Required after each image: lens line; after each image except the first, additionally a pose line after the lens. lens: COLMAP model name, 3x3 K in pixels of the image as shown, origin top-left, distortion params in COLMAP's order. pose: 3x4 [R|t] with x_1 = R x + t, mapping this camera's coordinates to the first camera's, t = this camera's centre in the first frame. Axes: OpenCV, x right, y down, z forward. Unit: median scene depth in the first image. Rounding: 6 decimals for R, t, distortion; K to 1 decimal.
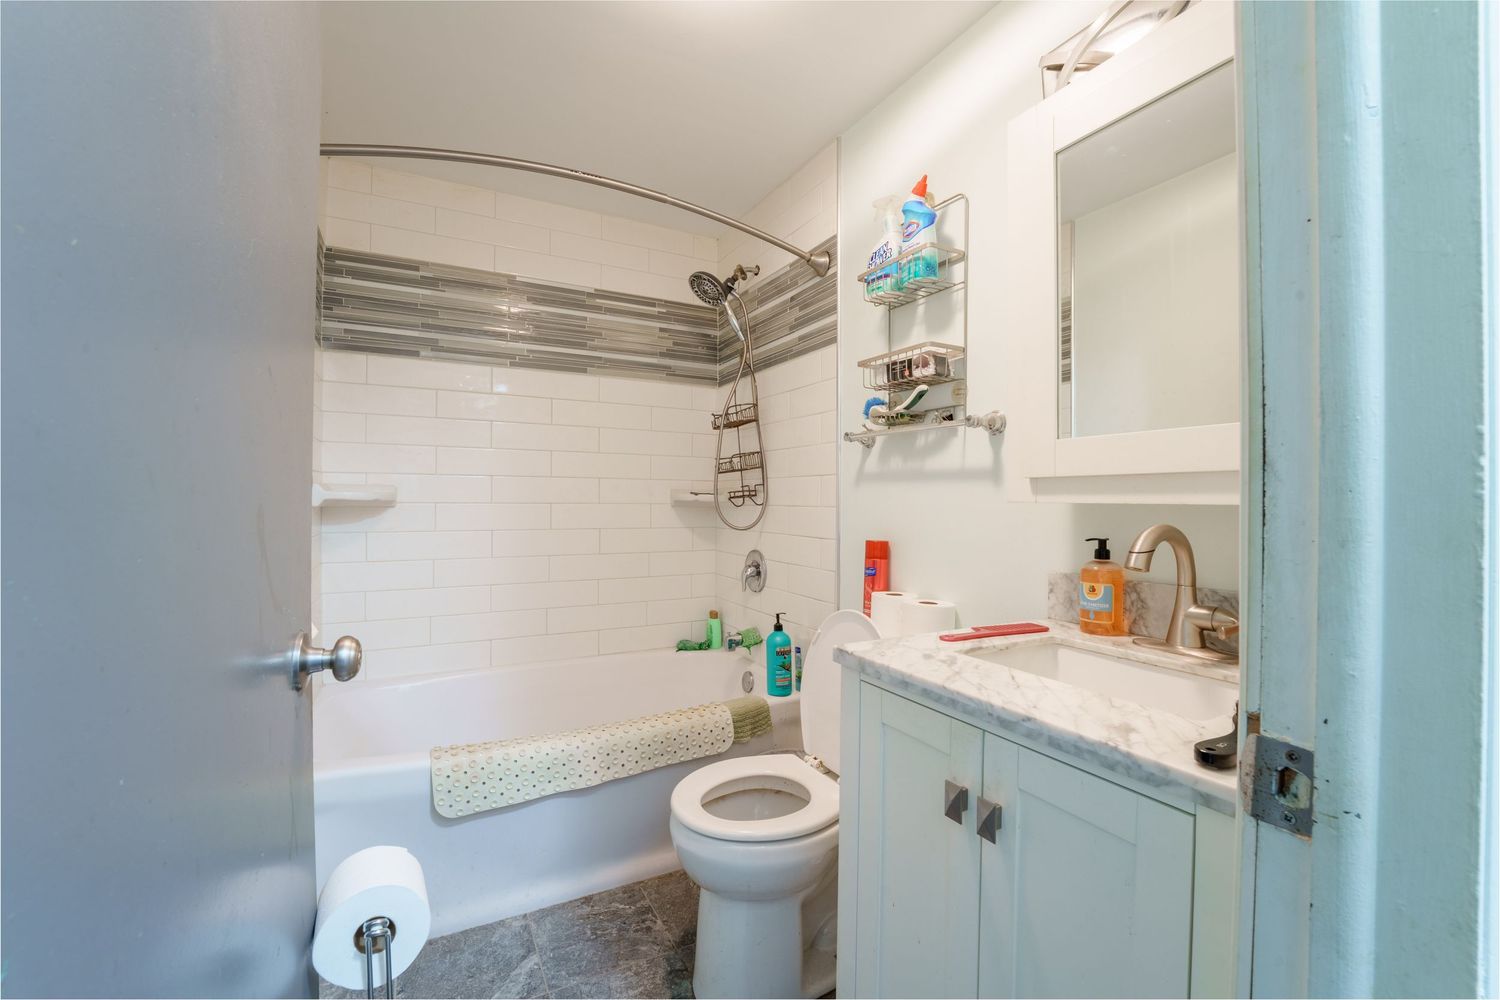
lens RADIAL K [[618.2, 0, 750.0], [0, 618.2, 500.0], [0, 0, 1]] dist [-0.000266, -0.000129]
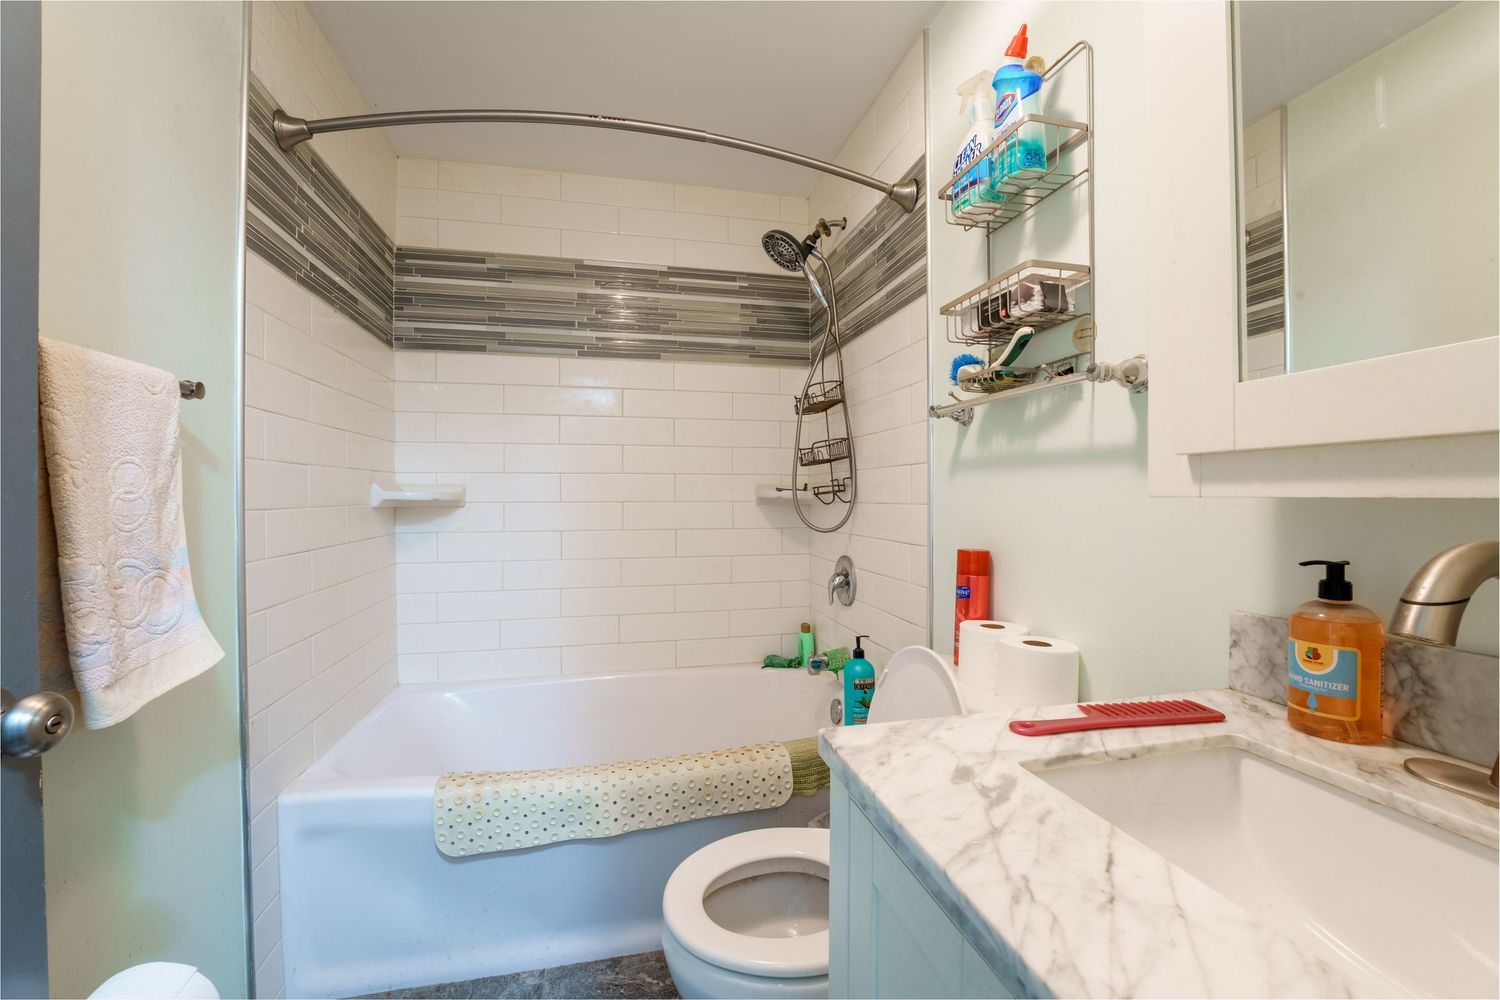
lens RADIAL K [[602.5, 0, 758.0], [0, 602.5, 499.7], [0, 0, 1]] dist [-0.014231, 0.000385]
pose [[0.967227, -0.007469, -0.253802, 0.139854], [0.008692, 0.999955, 0.003696, 0.000858], [0.253763, -0.005781, 0.967249, 0.241287]]
